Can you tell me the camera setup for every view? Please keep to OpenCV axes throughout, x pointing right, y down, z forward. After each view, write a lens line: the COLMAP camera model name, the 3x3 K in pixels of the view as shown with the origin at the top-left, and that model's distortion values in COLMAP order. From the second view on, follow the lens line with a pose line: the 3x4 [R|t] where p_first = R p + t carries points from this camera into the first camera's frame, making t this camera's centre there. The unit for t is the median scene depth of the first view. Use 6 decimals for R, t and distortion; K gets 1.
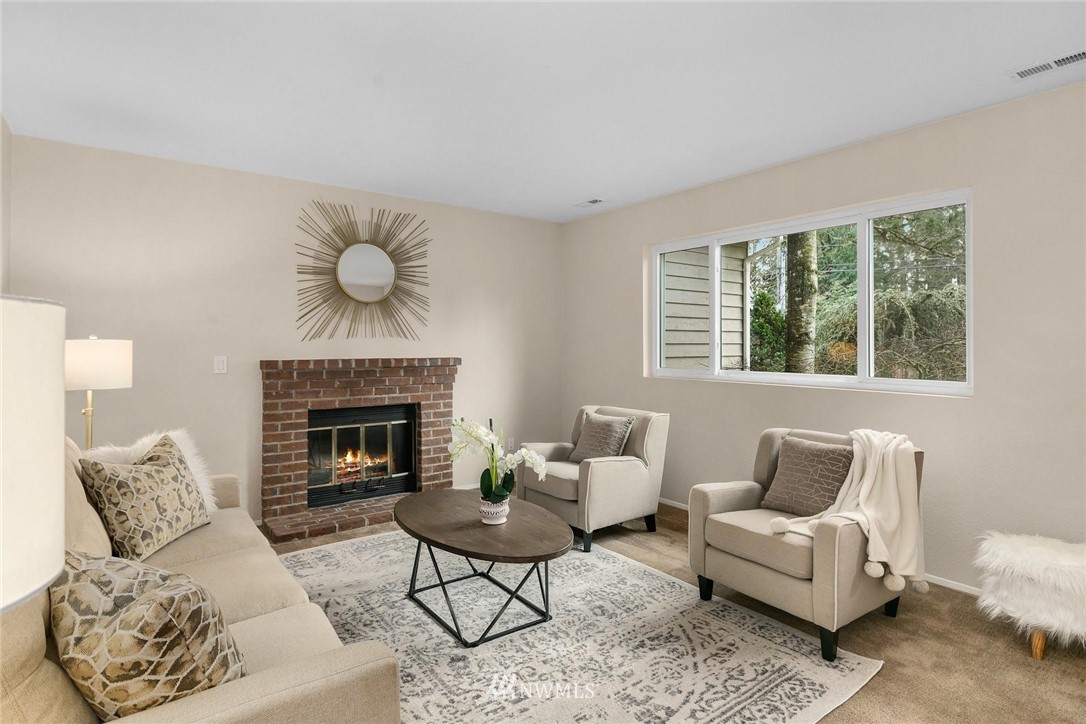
lens RADIAL K [[563.0, 0, 541.0], [0, 563.0, 339.4], [0, 0, 1]] dist [0.000066, 0.000367]
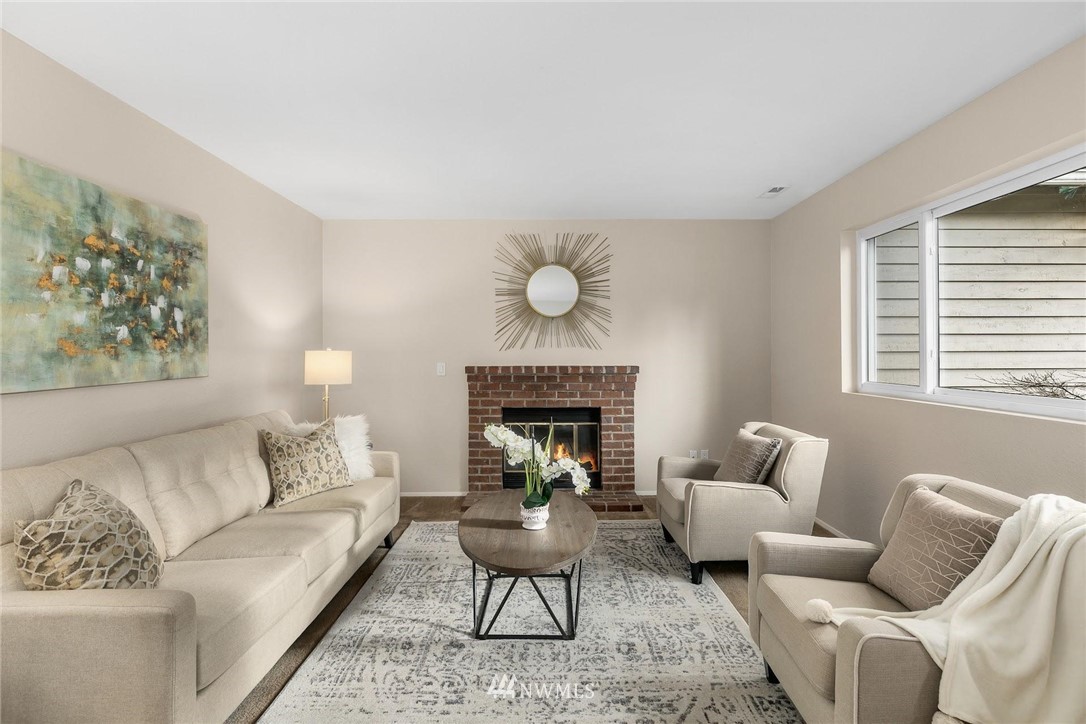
lens RADIAL K [[507.0, 0, 547.7], [0, 507.0, 351.5], [0, 0, 1]] dist [-0.002882, -0.001365]
pose [[0.809468, -0.004591, -0.587147, 0.464153], [0.007925, 0.999964, 0.003106, 0.002709], [0.587111, -0.007168, 0.809475, 0.262507]]
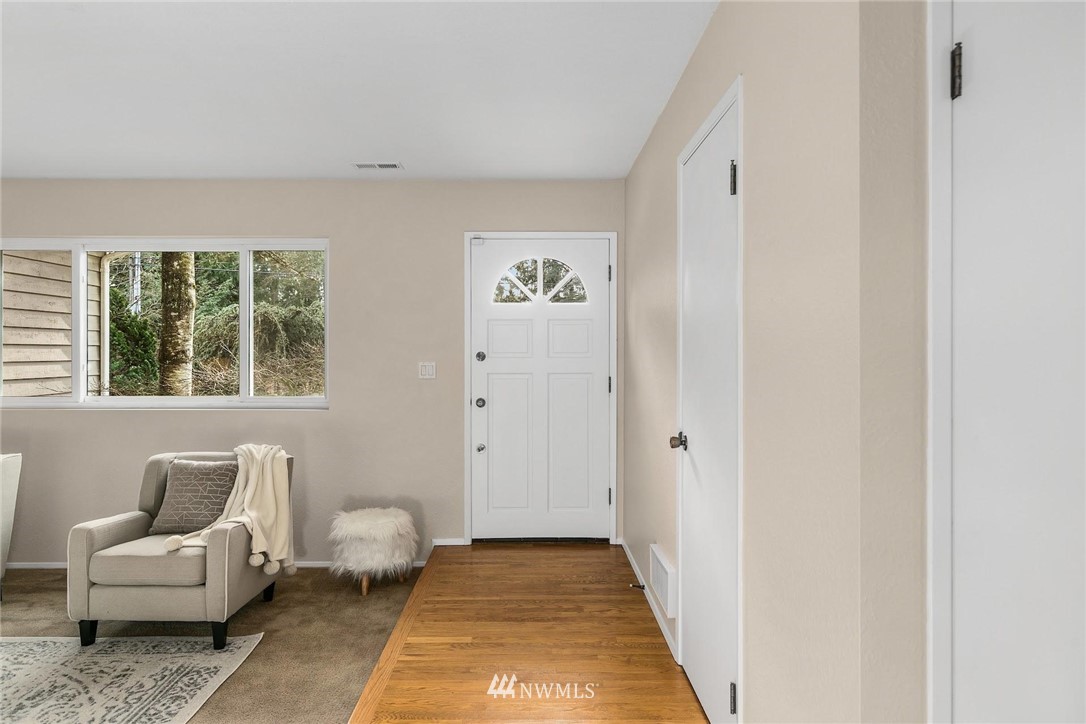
lens RADIAL K [[677.9, 0, 539.8], [0, 677.9, 354.2], [0, 0, 1]] dist [-0.003980, -0.003848]
pose [[0.585003, -0.000968, 0.811031, -0.180754], [-0.006985, 0.999956, 0.006232, -0.033356], [-0.811001, -0.009311, 0.584971, -0.264284]]
